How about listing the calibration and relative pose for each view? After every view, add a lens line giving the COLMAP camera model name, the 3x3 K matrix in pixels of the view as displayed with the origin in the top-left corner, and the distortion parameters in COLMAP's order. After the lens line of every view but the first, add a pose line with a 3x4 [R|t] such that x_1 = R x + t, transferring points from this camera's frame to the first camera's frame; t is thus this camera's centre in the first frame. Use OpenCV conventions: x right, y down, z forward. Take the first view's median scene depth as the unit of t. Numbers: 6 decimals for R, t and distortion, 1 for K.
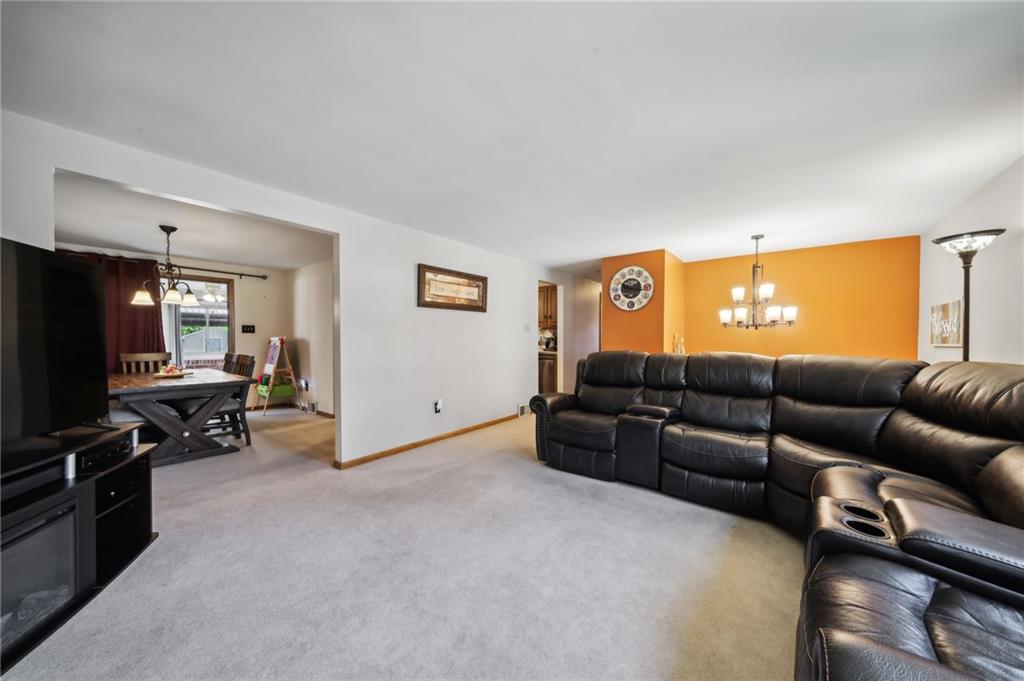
lens RADIAL K [[355.4, 0, 513.7], [0, 355.4, 343.6], [0, 0, 1]] dist [-0.018359, 0.000025]
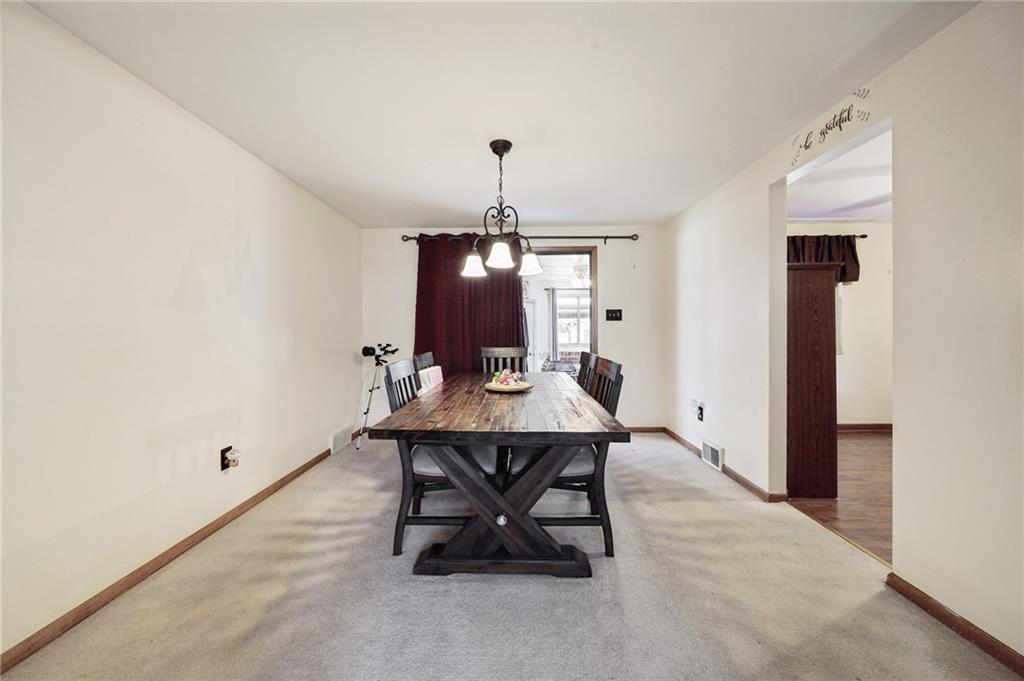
lens RADIAL K [[356.9, 0, 512.0], [0, 356.9, 340.5], [0, 0, 1]] dist [-0.000163, 0.000094]
pose [[0.598400, 0.016014, -0.801037, -0.404608], [-0.002219, 0.999830, 0.018330, -0.004050], [0.801194, -0.009191, 0.598334, 0.544572]]
